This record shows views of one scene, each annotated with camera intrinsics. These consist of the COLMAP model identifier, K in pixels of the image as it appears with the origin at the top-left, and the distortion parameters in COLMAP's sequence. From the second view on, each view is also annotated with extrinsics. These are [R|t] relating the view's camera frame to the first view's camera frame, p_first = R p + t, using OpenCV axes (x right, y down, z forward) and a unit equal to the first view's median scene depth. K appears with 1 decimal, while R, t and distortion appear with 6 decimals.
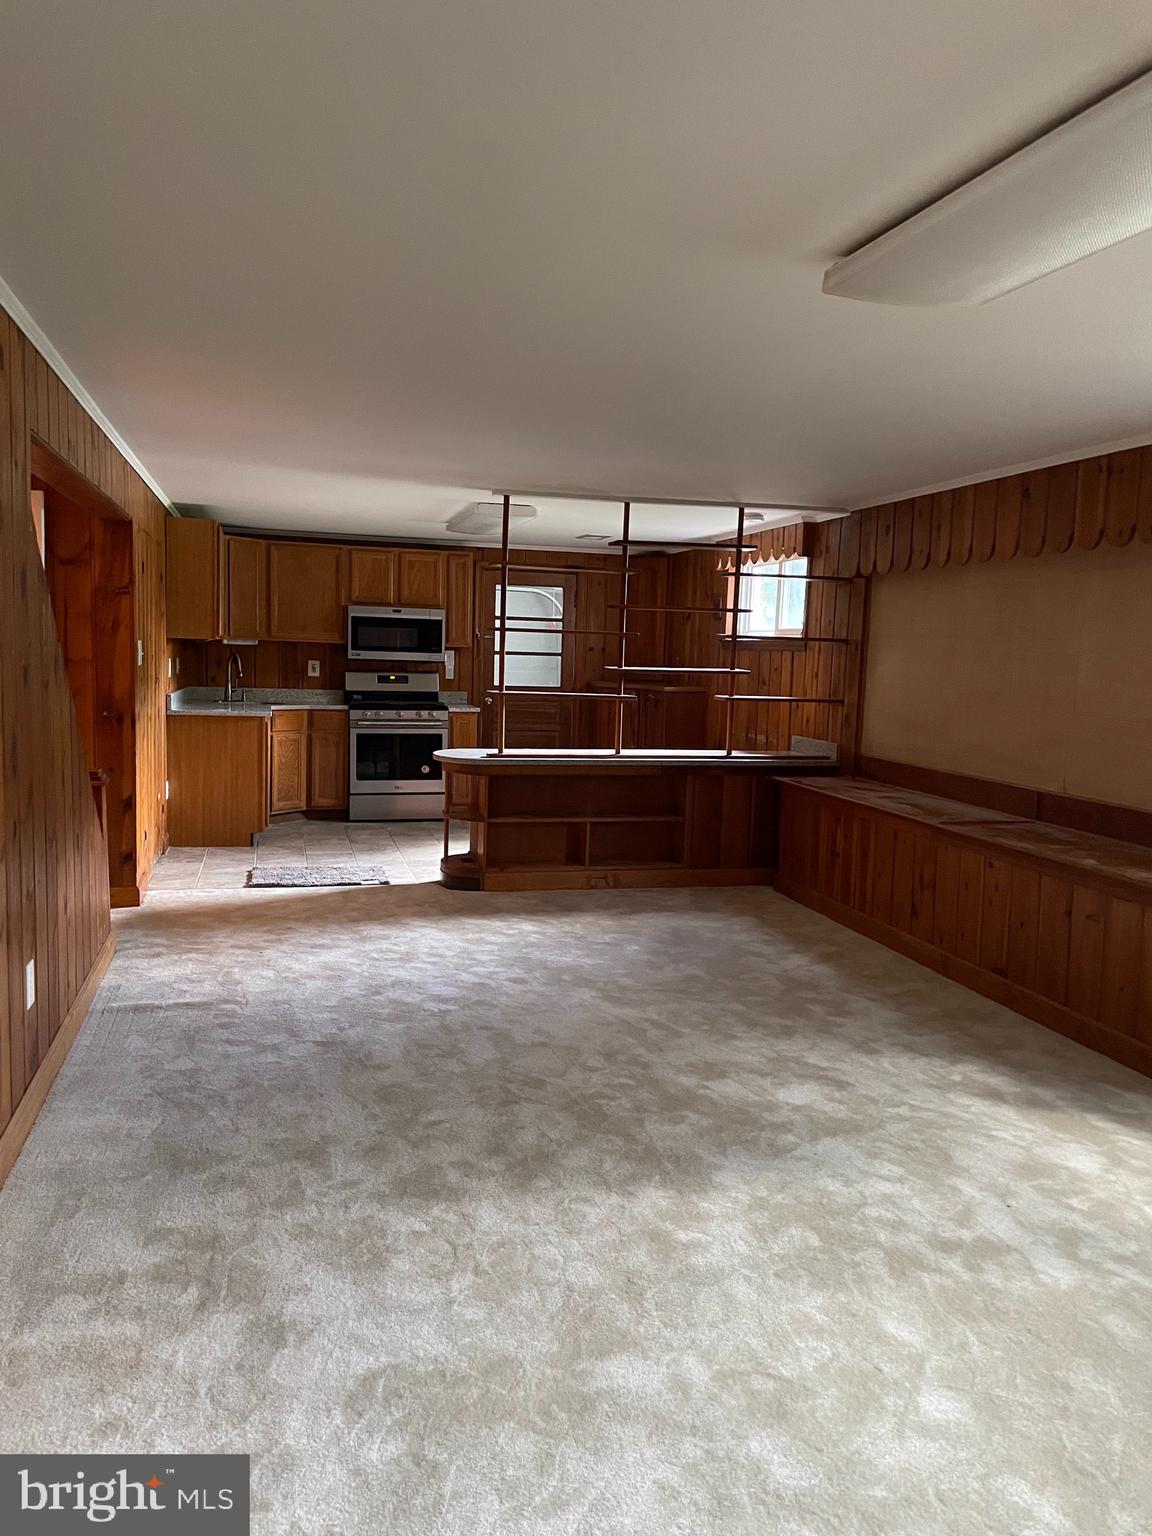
lens RADIAL K [[1165.5, 0, 619.3], [0, 1165.5, 764.7], [0, 0, 1]] dist [0.082316, -0.117822]
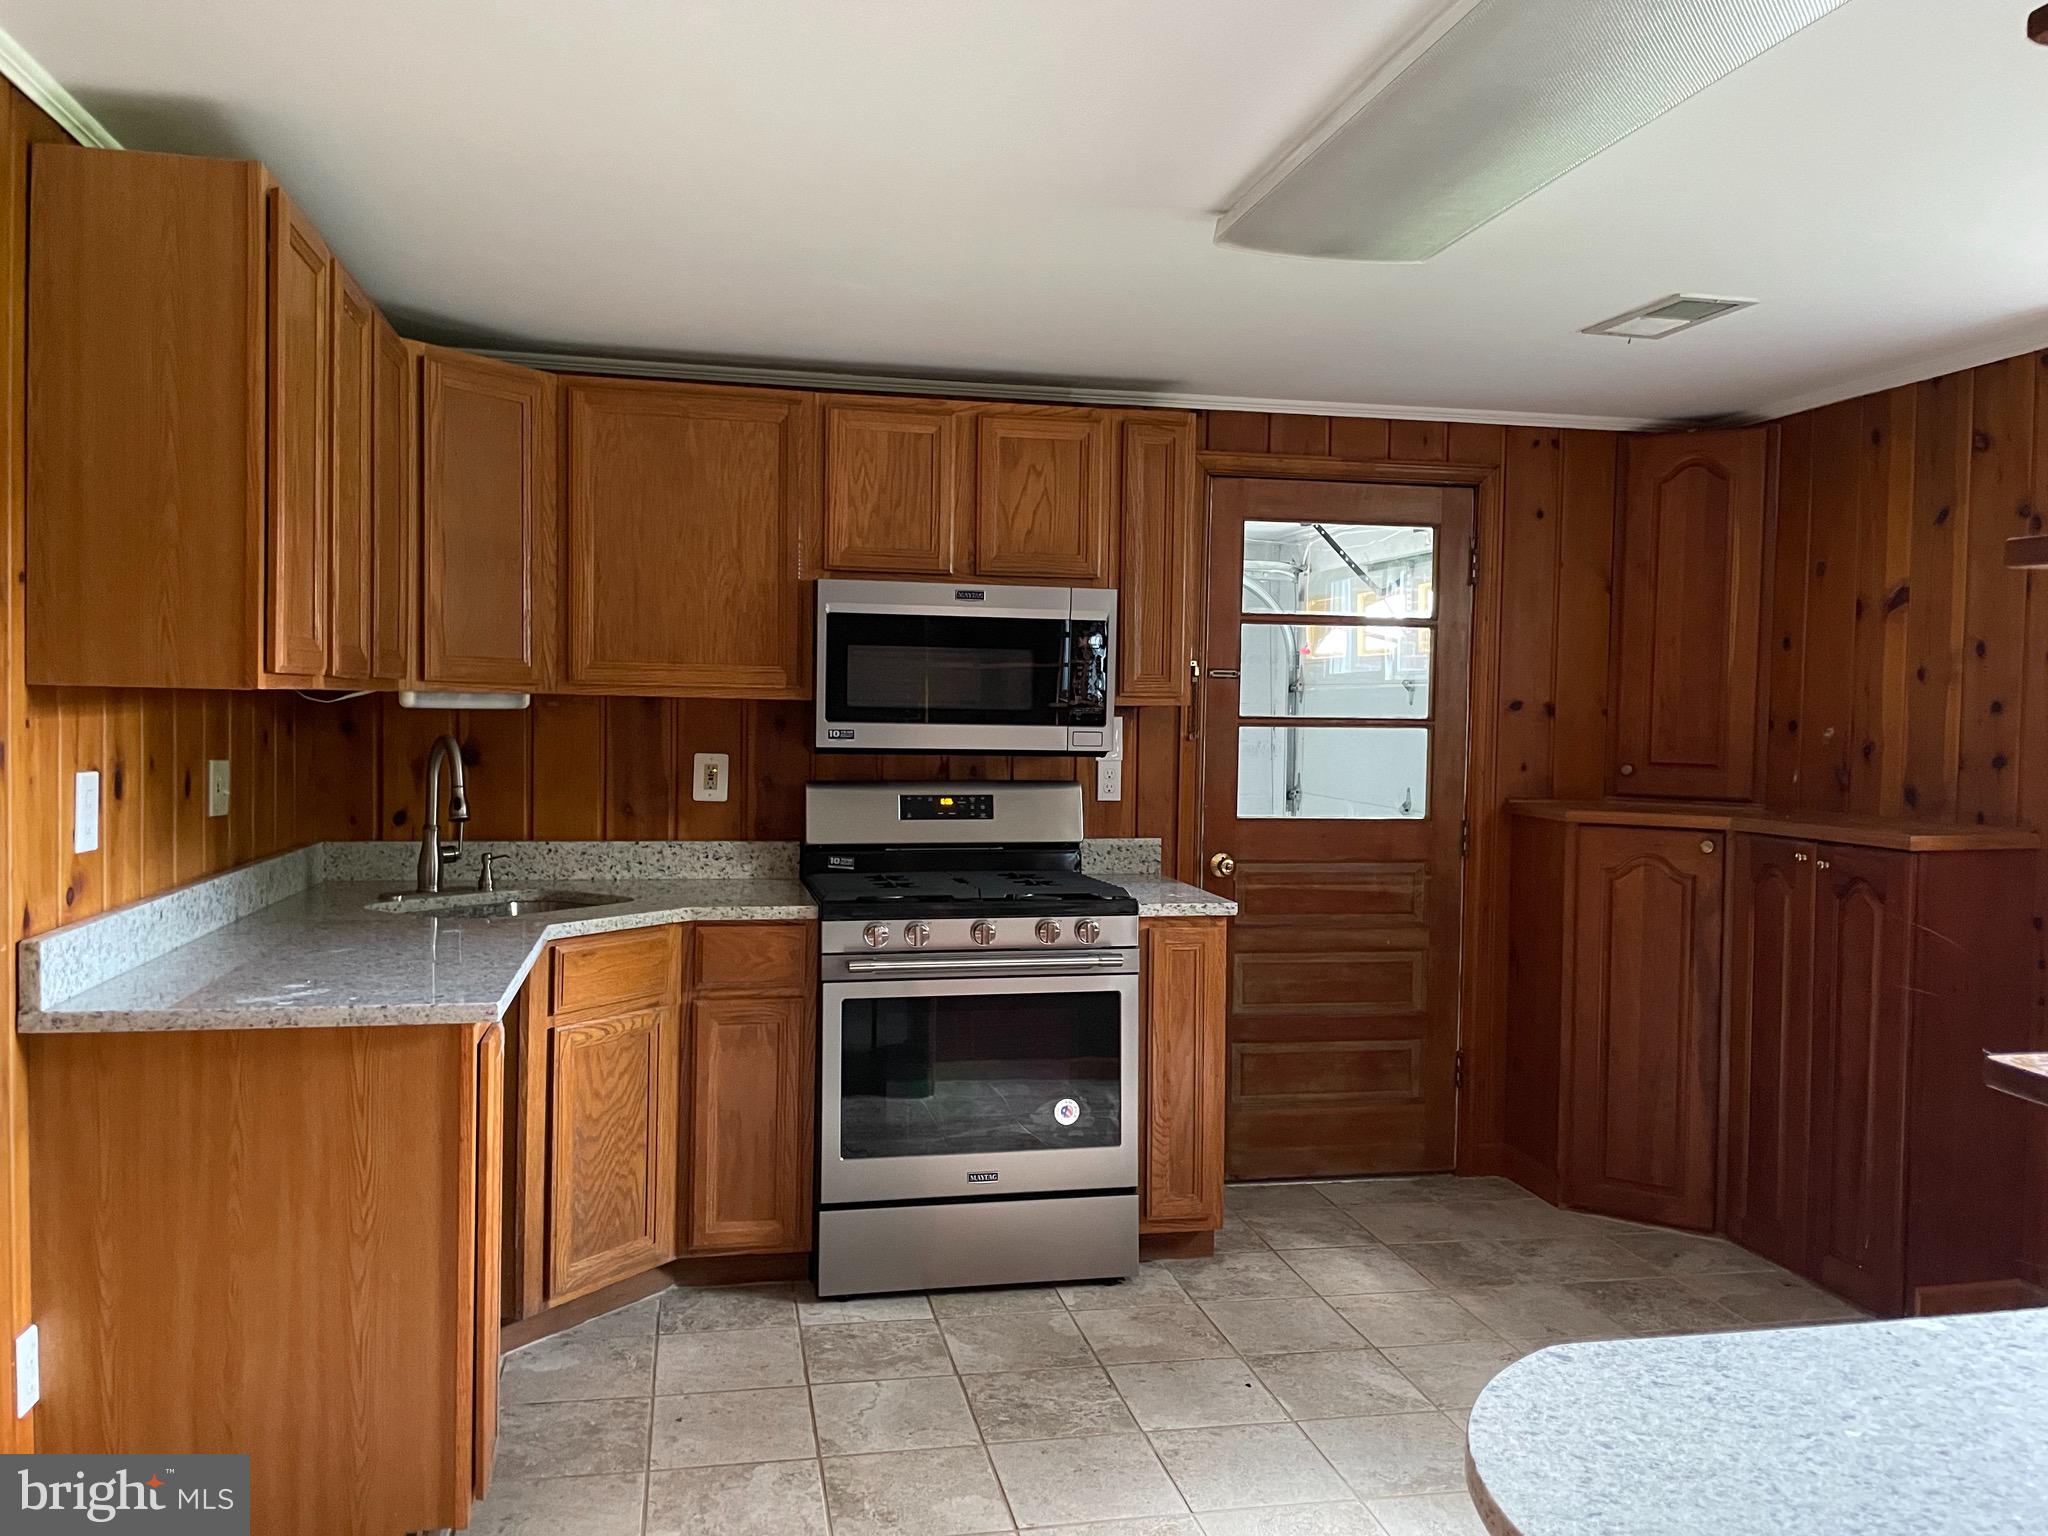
lens RADIAL K [[1554.0, 0, 1029.6], [0, 1554.0, 757.1], [0, 0, 1]] dist [0.082316, -0.117822]
pose [[0.997328, -0.010391, -0.072307, -0.142600], [0.005524, 0.997725, -0.067185, -0.058982], [0.072840, 0.066607, 0.995117, 0.582085]]
